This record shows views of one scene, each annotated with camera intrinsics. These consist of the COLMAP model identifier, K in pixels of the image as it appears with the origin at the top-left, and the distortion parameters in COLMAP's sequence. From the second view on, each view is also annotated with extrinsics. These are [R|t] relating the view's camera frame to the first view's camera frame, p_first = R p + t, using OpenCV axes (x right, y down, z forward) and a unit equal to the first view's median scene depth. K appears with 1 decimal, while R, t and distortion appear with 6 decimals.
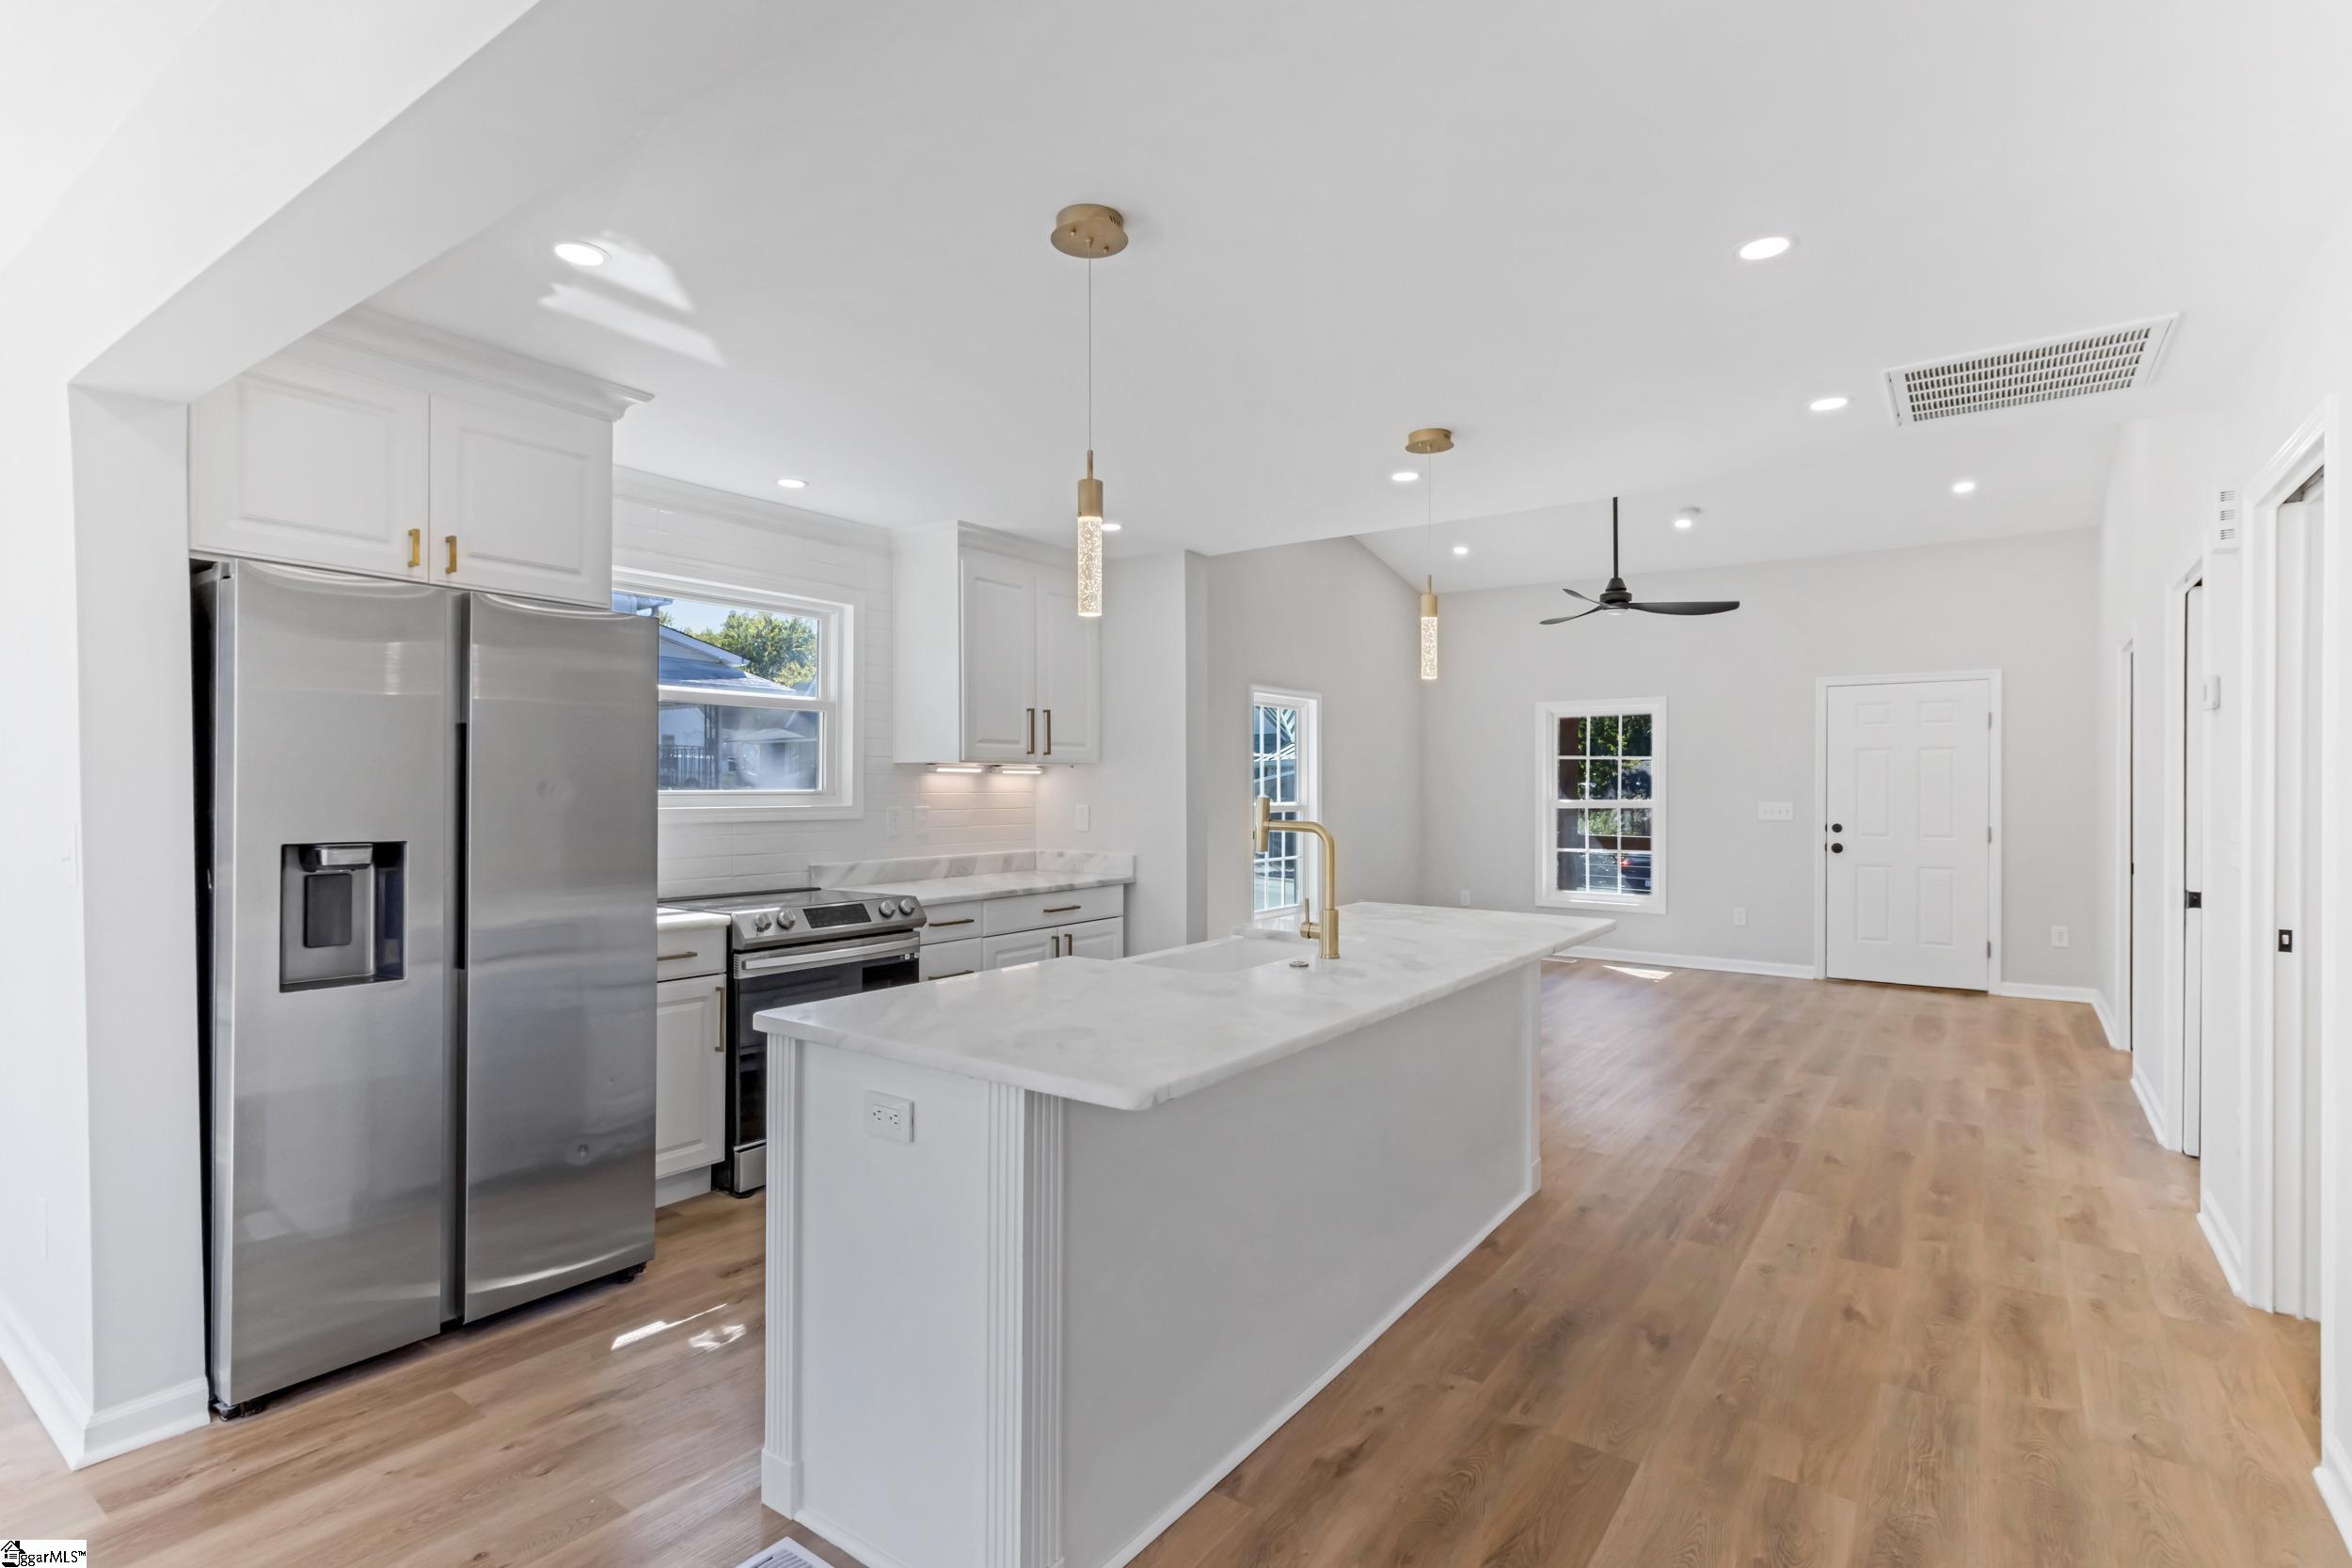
lens RADIAL K [[1141.3, 0, 1172.5], [0, 1141.3, 789.3], [0, 0, 1]] dist [0.001117, -0.000258]
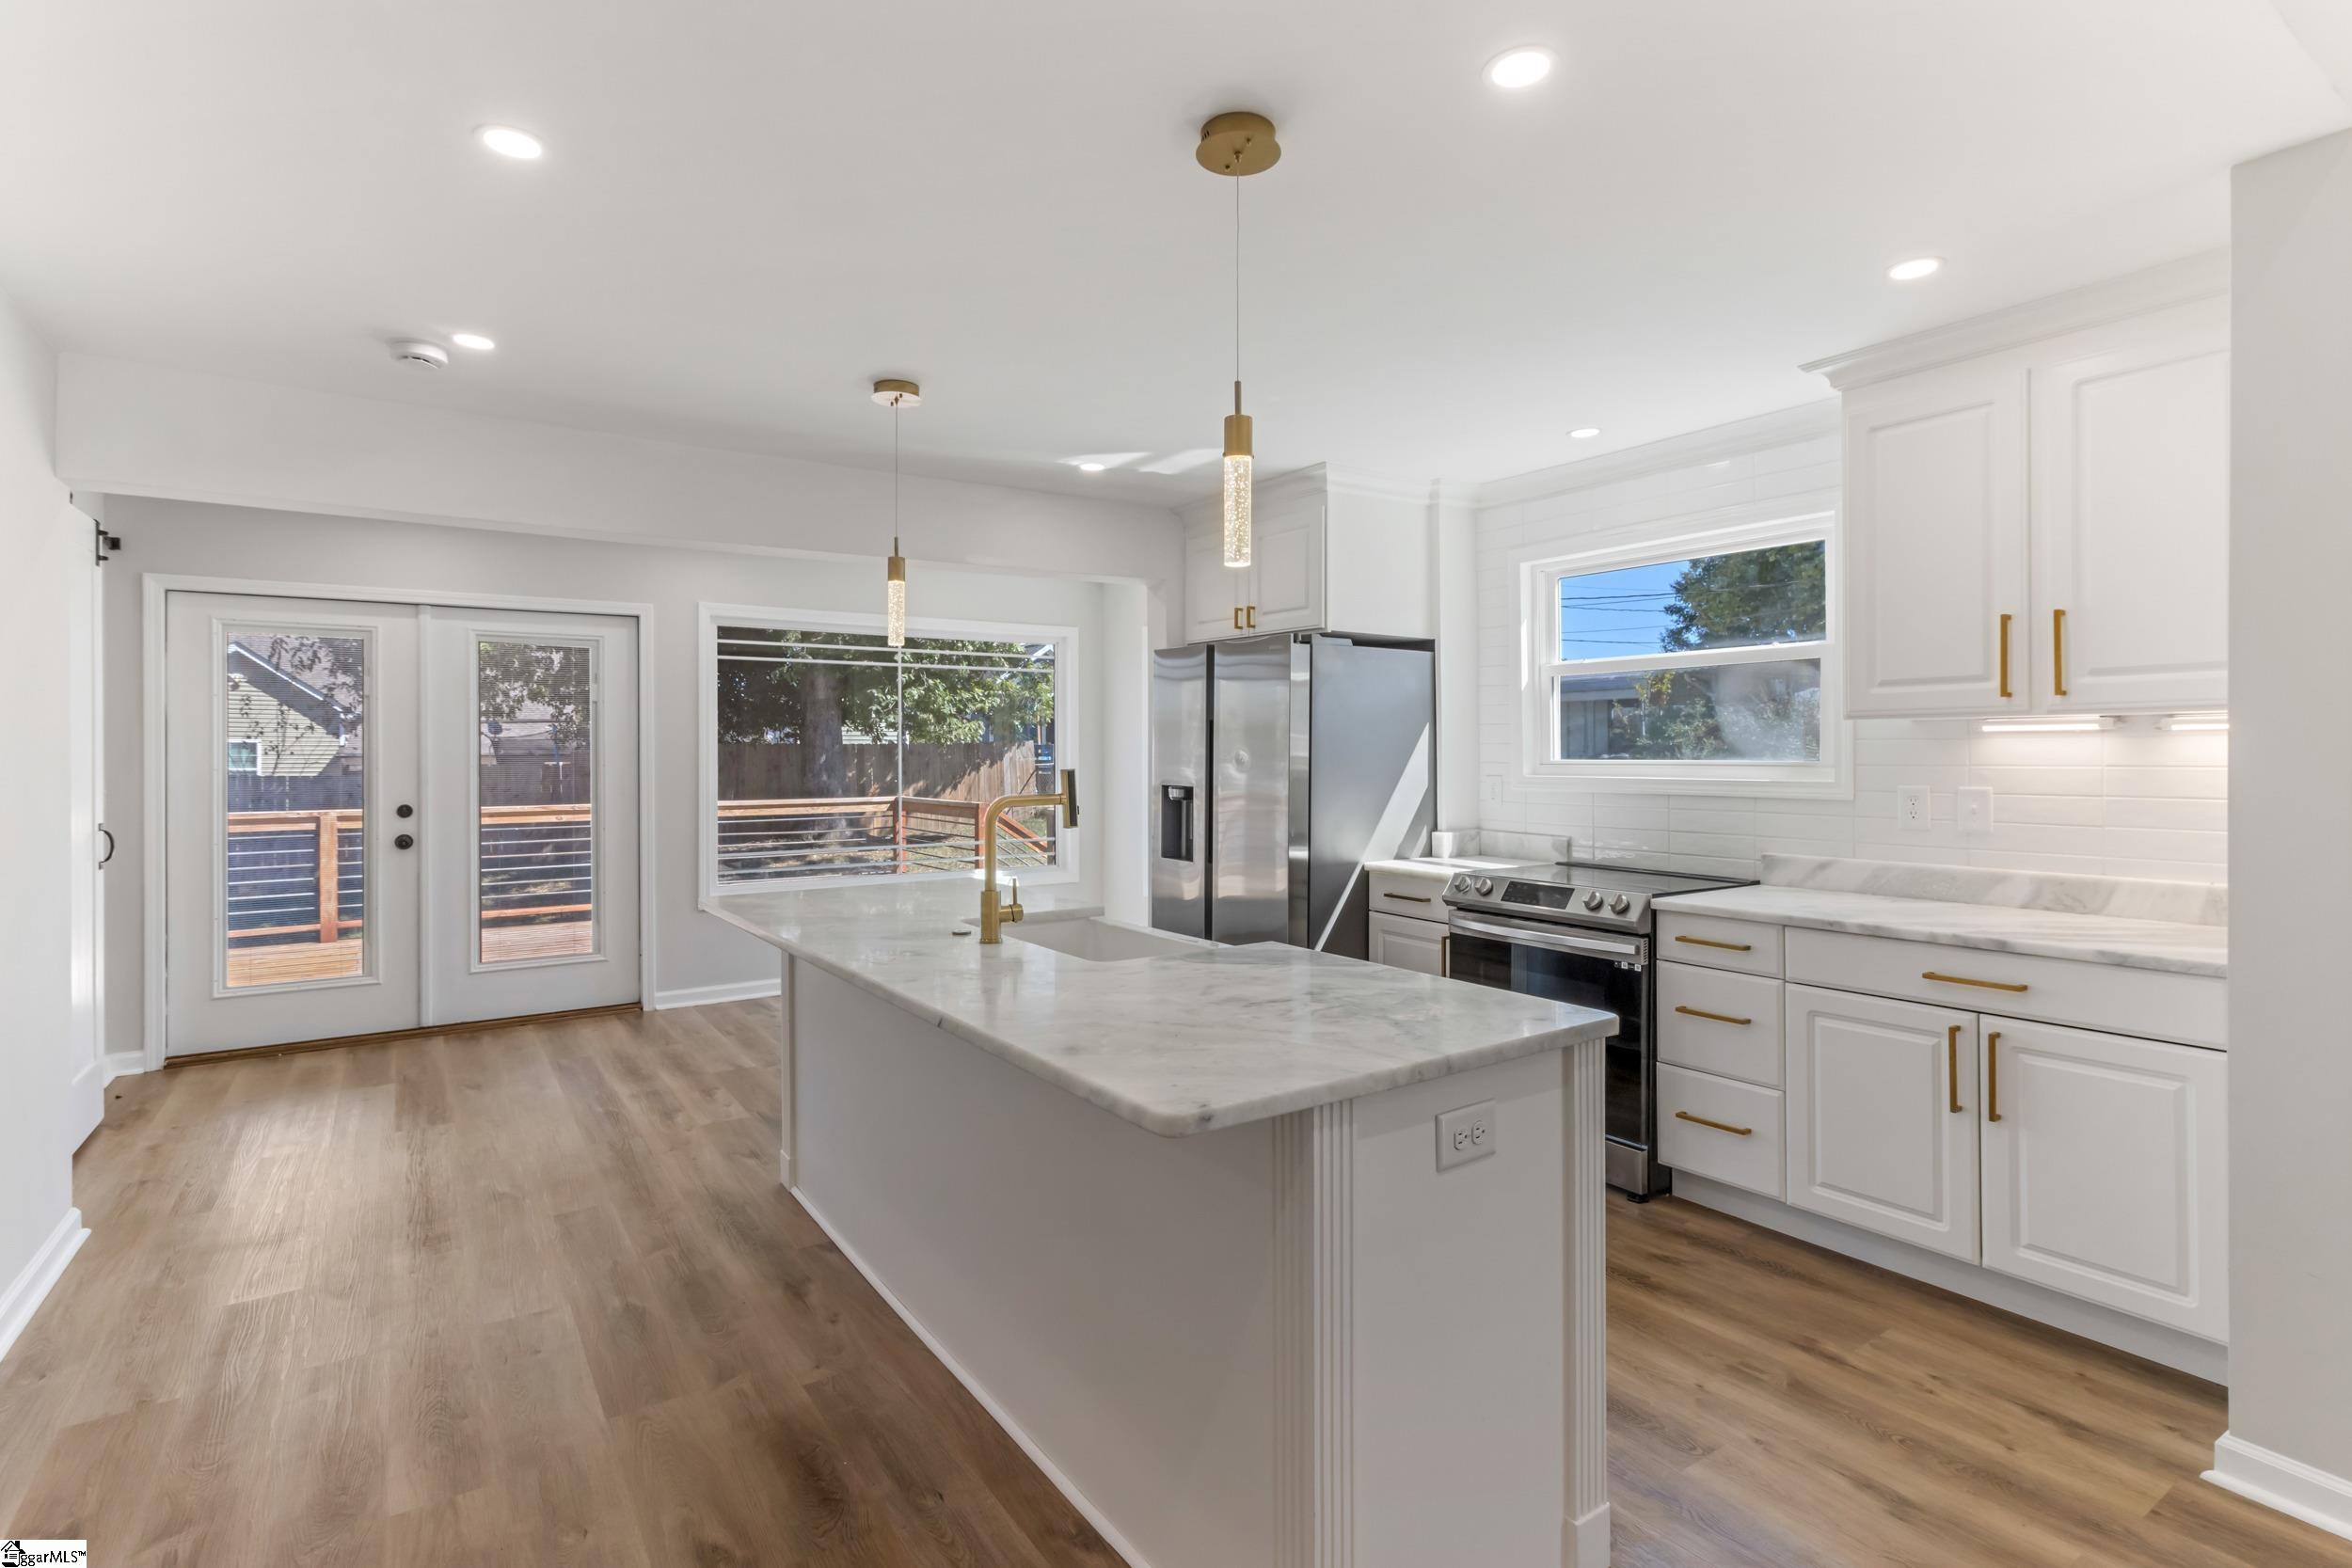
lens RADIAL K [[1141.3, 0, 1185.2], [0, 1141.3, 751.0], [0, 0, 1]] dist [0.001117, -0.000258]
pose [[-0.342174, -0.004827, -0.939624, 0.546692], [-0.001515, 0.999988, -0.004585, -0.001942], [0.939635, -0.000145, -0.342177, 0.839742]]
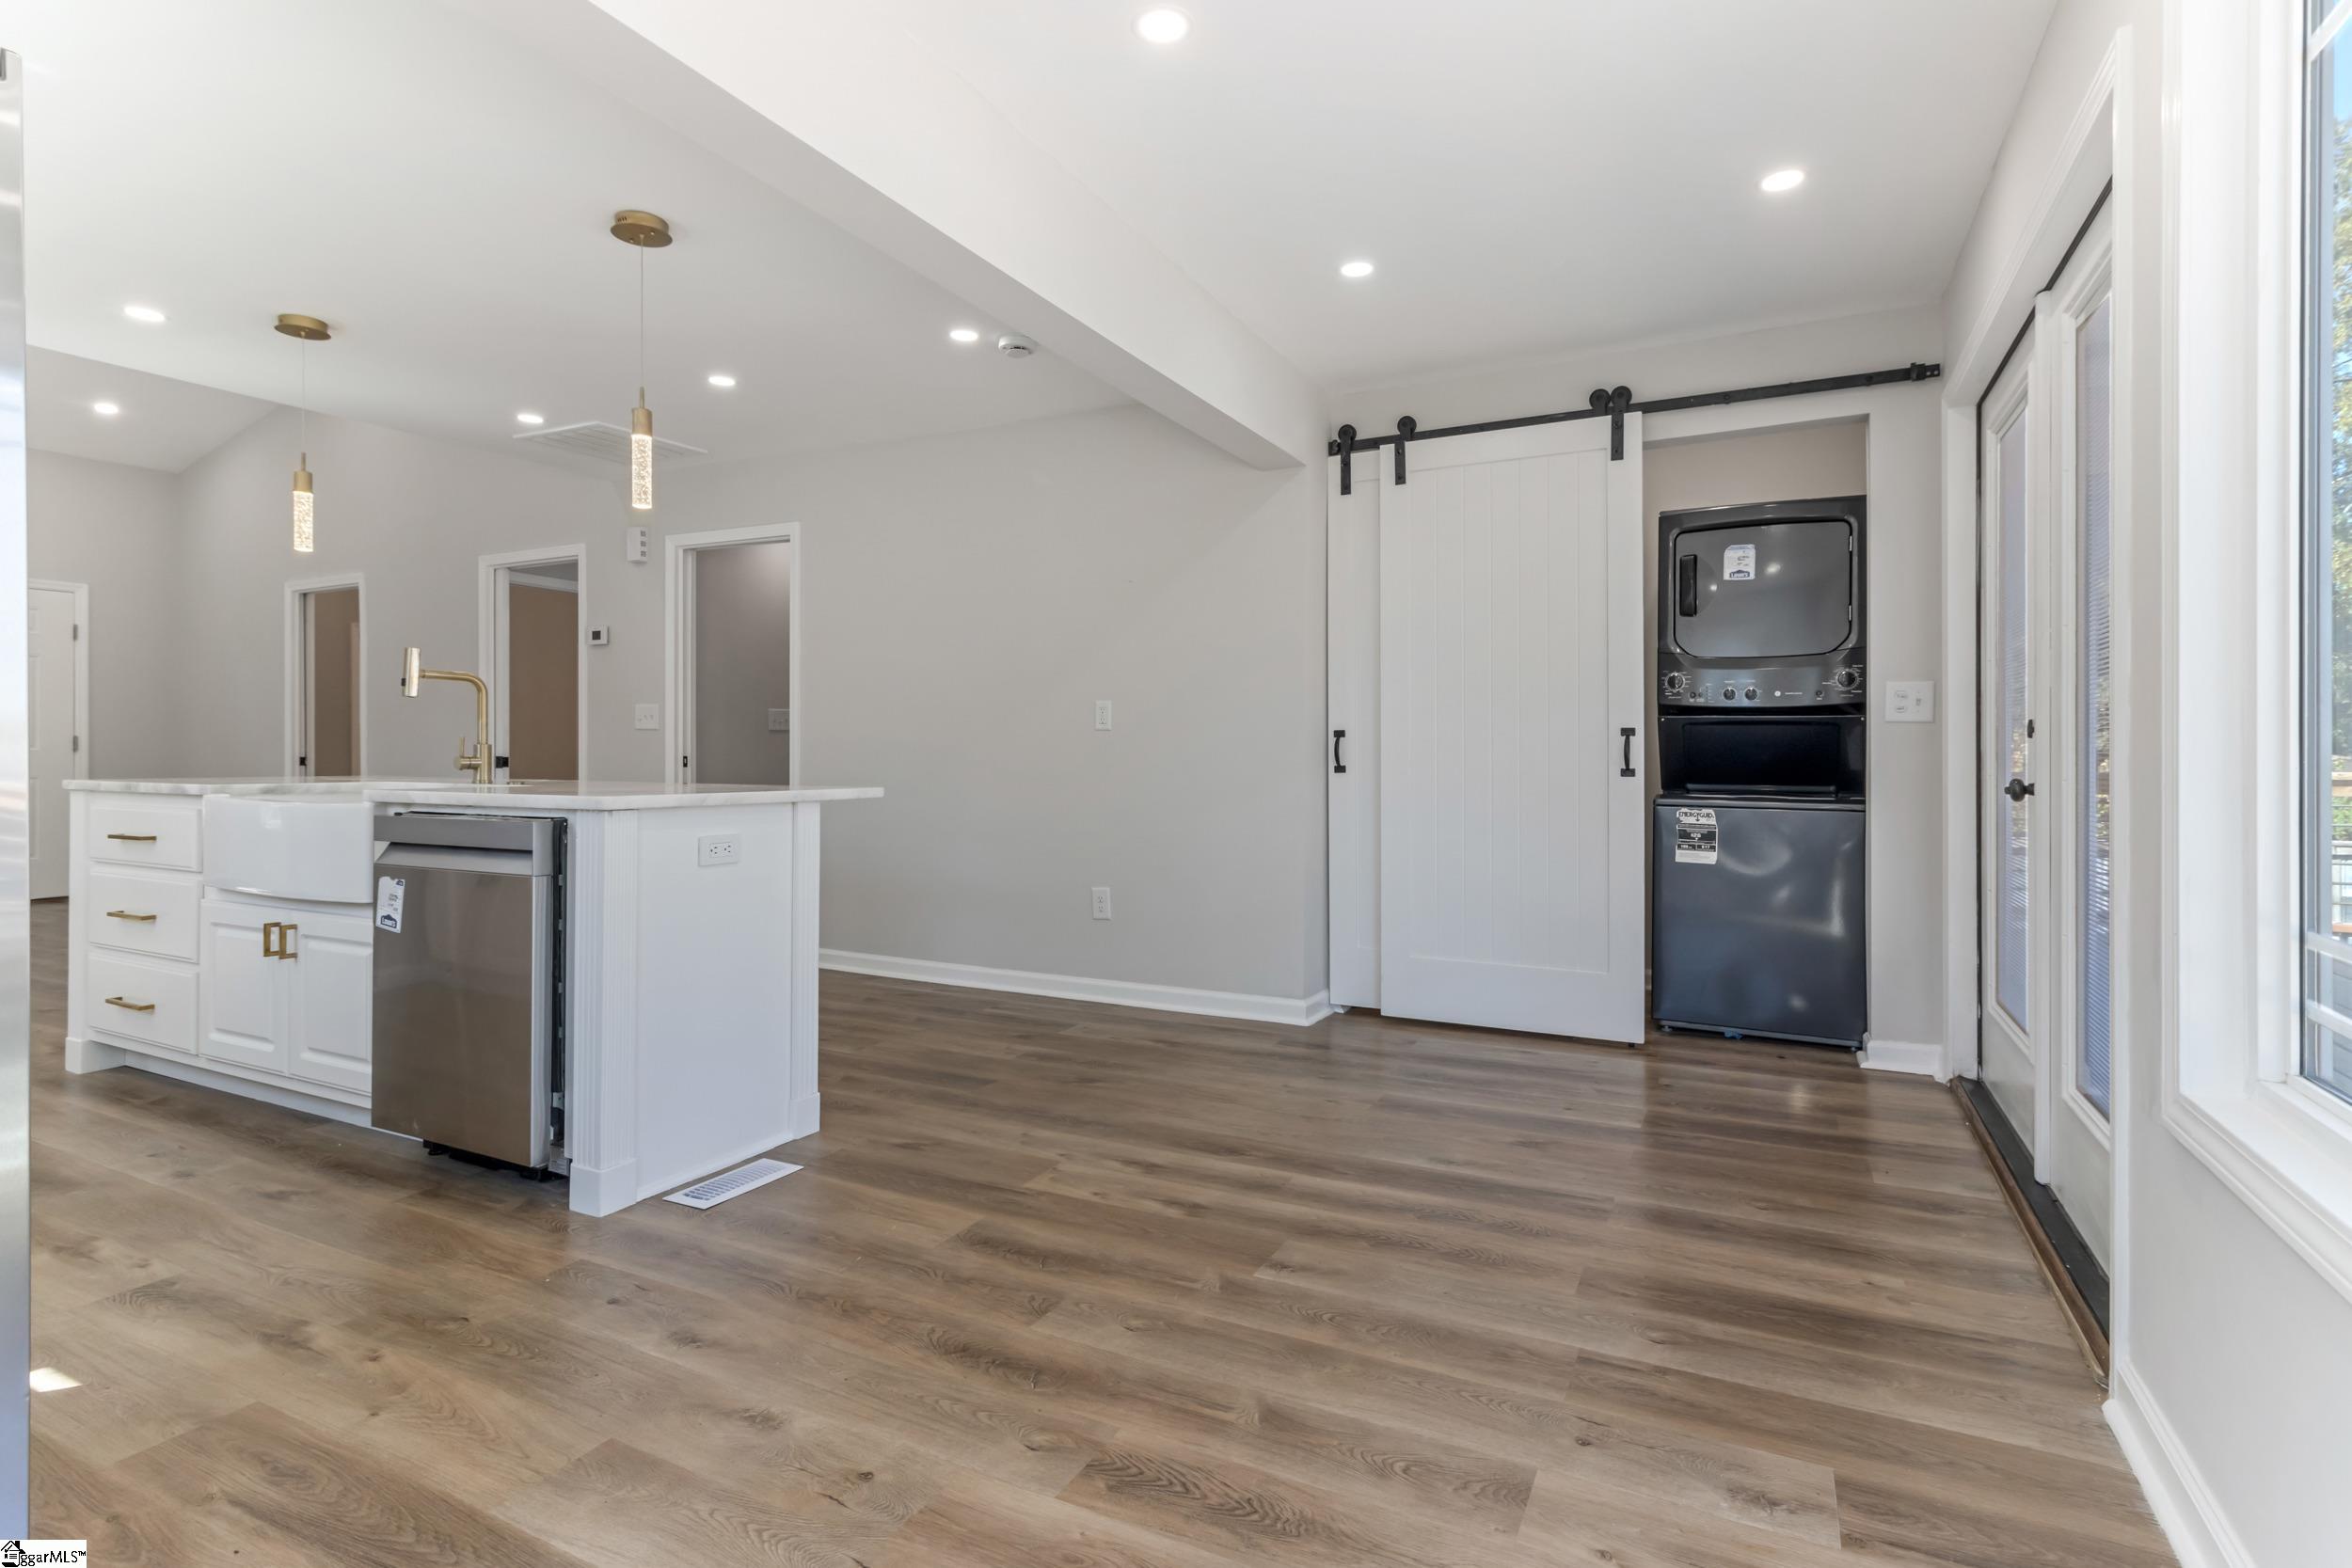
lens RADIAL K [[1141.3, 0, 1199.8], [0, 1141.3, 747.0], [0, 0, 1]] dist [0.001117, -0.000258]
pose [[-0.154442, -0.003465, 0.987996, -0.685343], [-0.001078, 0.999994, 0.003338, 0.058785], [-0.988001, -0.000550, -0.154445, 0.245329]]
